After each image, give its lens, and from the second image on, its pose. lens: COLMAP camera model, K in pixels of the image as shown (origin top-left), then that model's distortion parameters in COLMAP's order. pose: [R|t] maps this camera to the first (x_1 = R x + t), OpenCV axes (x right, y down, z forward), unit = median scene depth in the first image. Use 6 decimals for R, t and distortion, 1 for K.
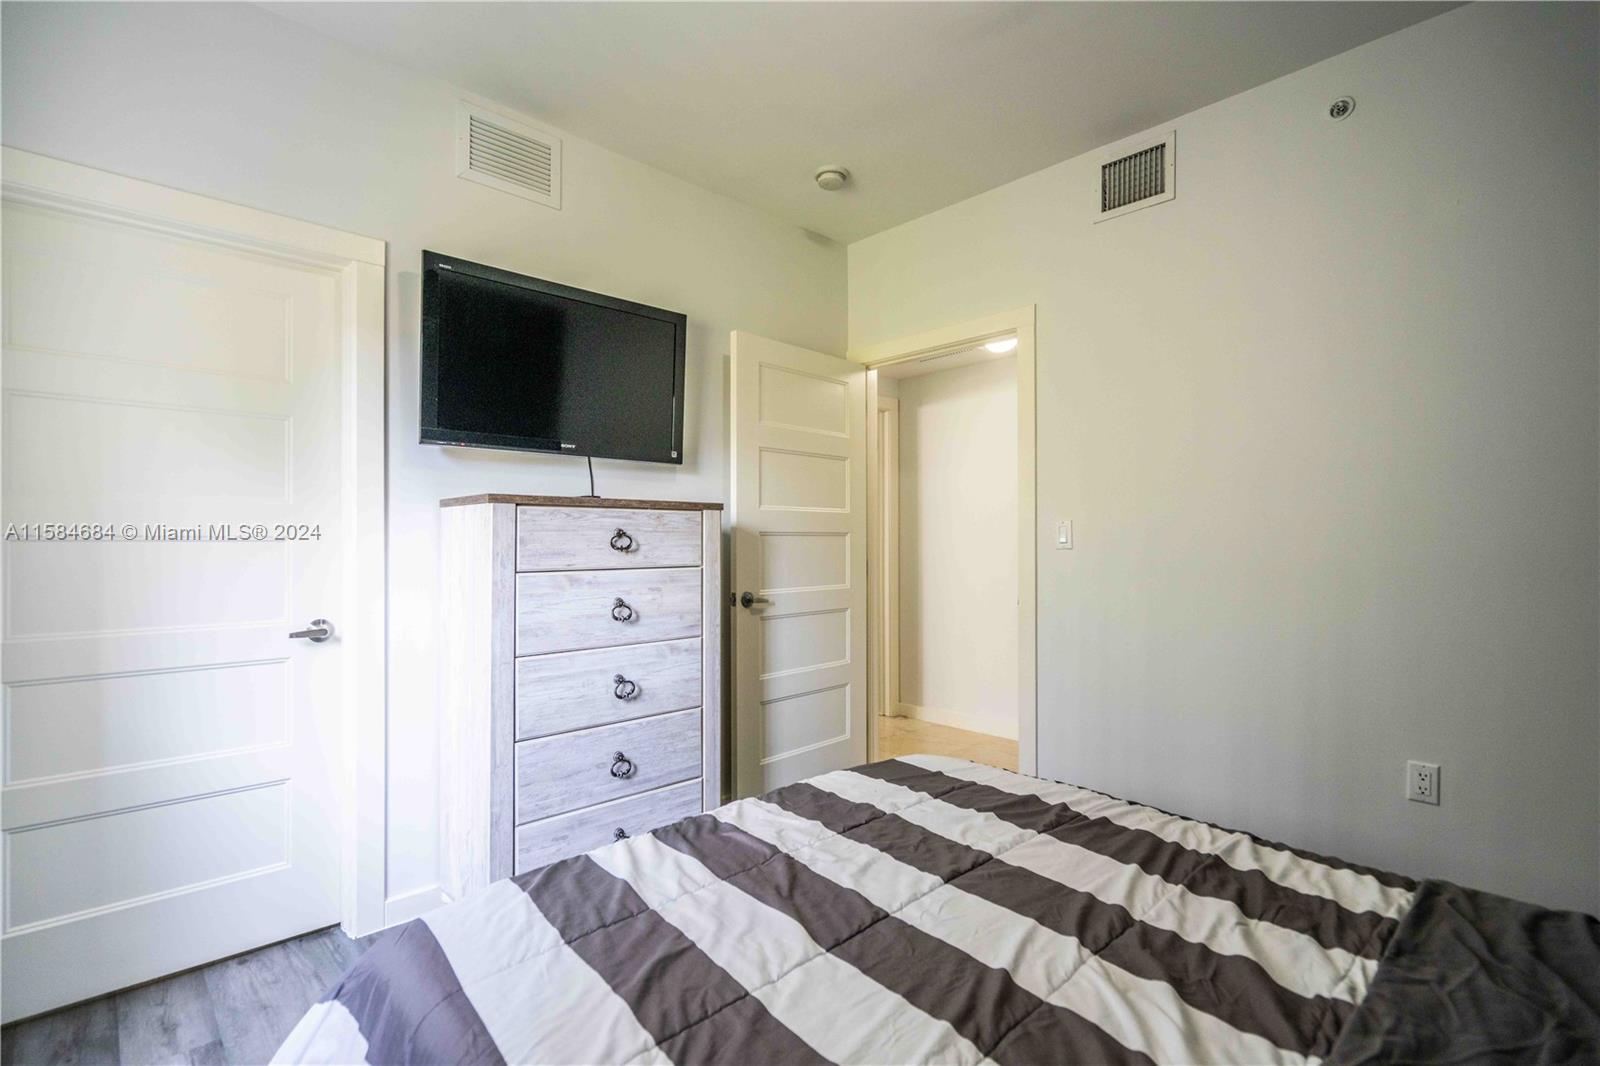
lens RADIAL K [[727.1, 0, 811.6], [0, 727.1, 536.1], [0, 0, 1]] dist [-0.001626, 0.000441]
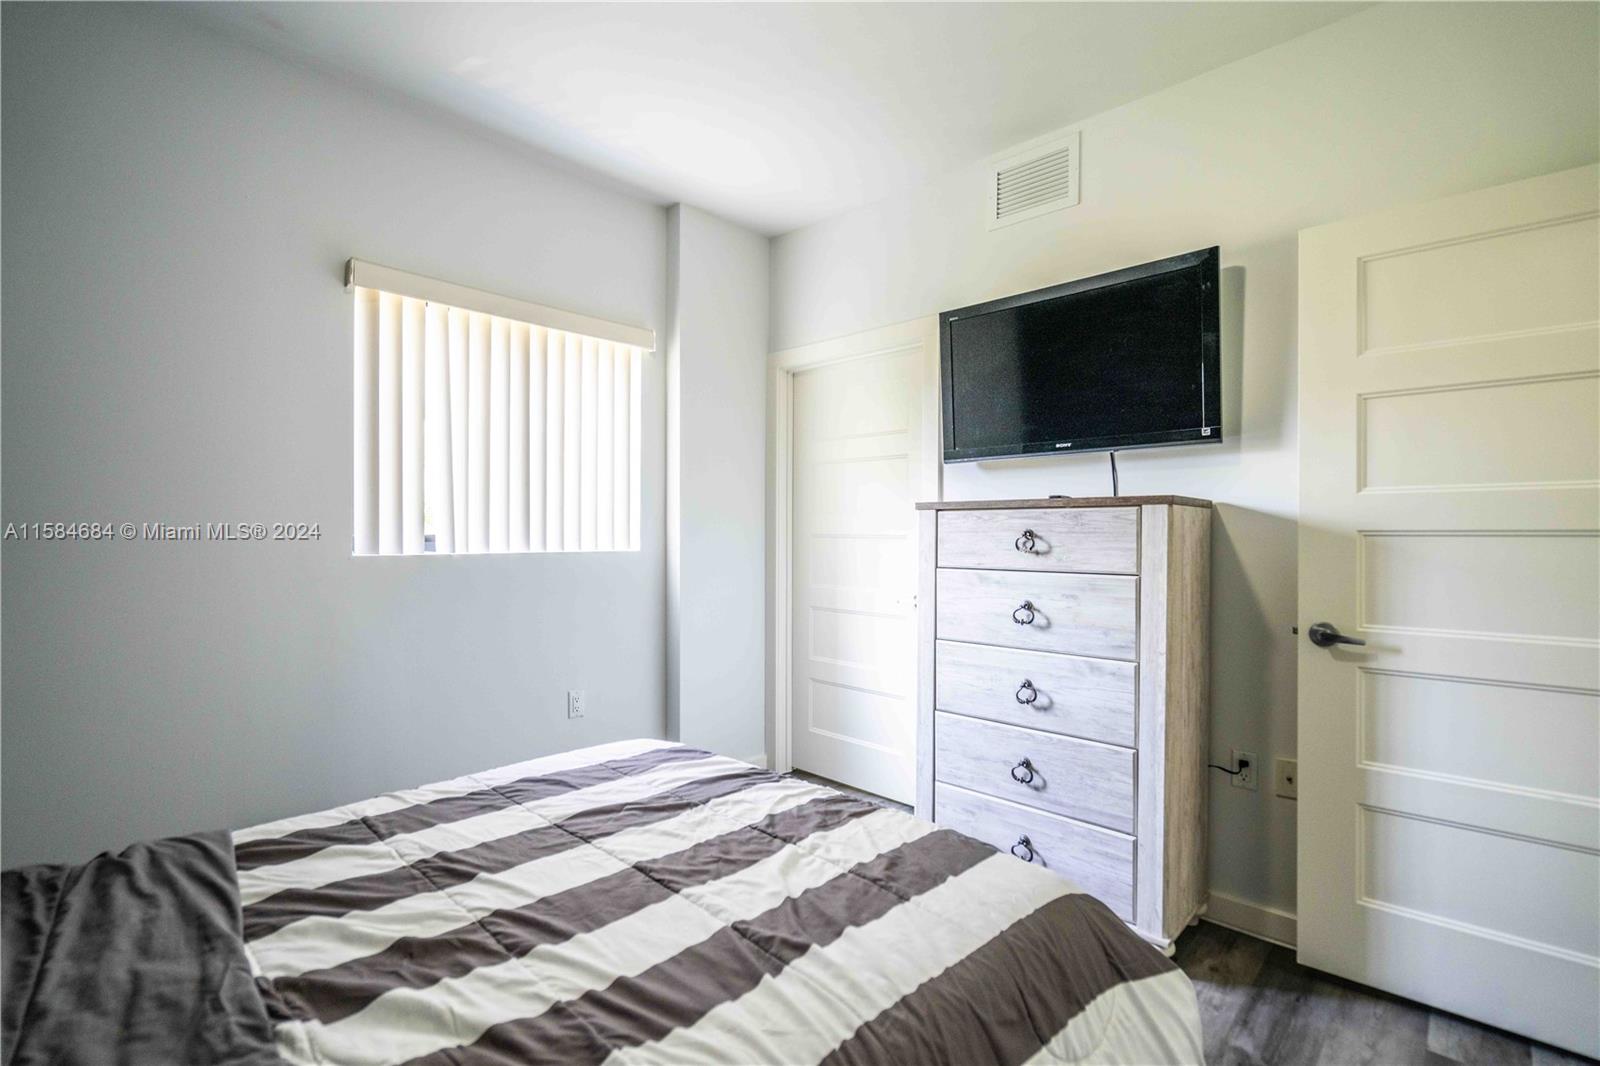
lens RADIAL K [[727.1, 0, 807.9], [0, 727.1, 529.7], [0, 0, 1]] dist [-0.001626, 0.000441]
pose [[0.056260, 0.000800, -0.998416, 0.695119], [0.005878, 0.999982, 0.001132, -0.013082], [0.998399, -0.005933, 0.056255, 0.653477]]
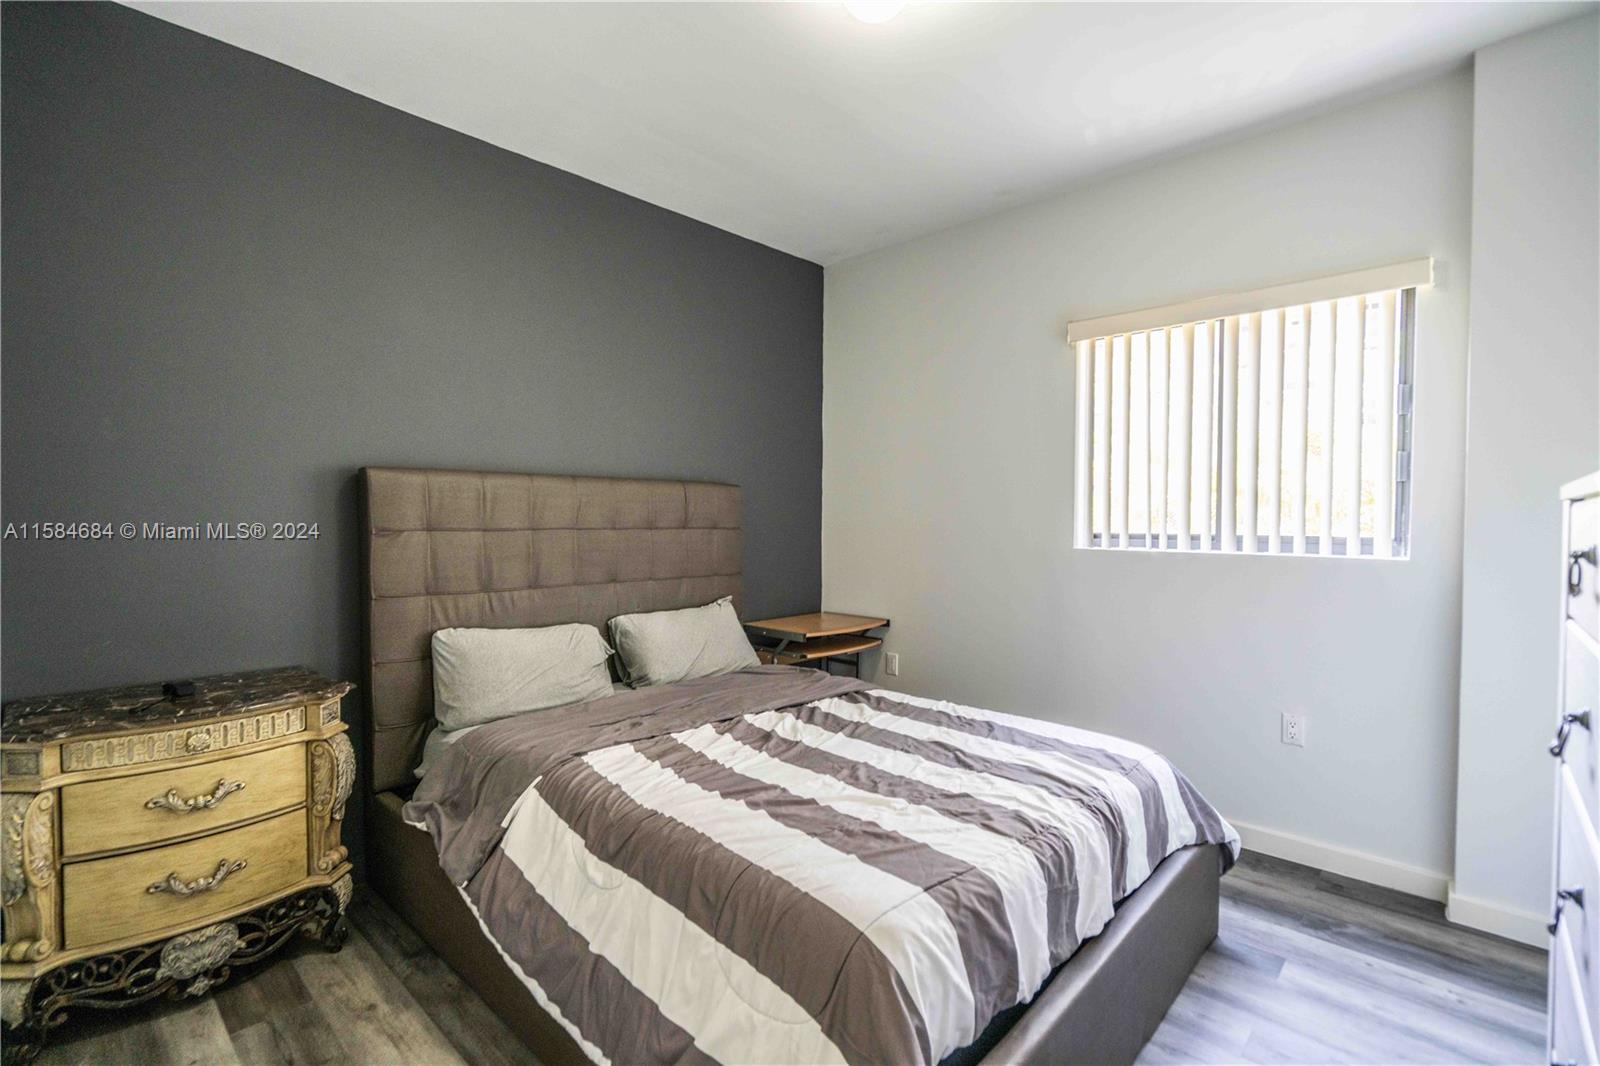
lens RADIAL K [[727.1, 0, 793.1], [0, 727.1, 534.6], [0, 0, 1]] dist [-0.001626, 0.000441]
pose [[-0.998283, -0.002519, -0.058514, 0.231956], [-0.003211, 0.999926, 0.011746, -0.019310], [0.058480, 0.011913, -0.998217, 1.389736]]
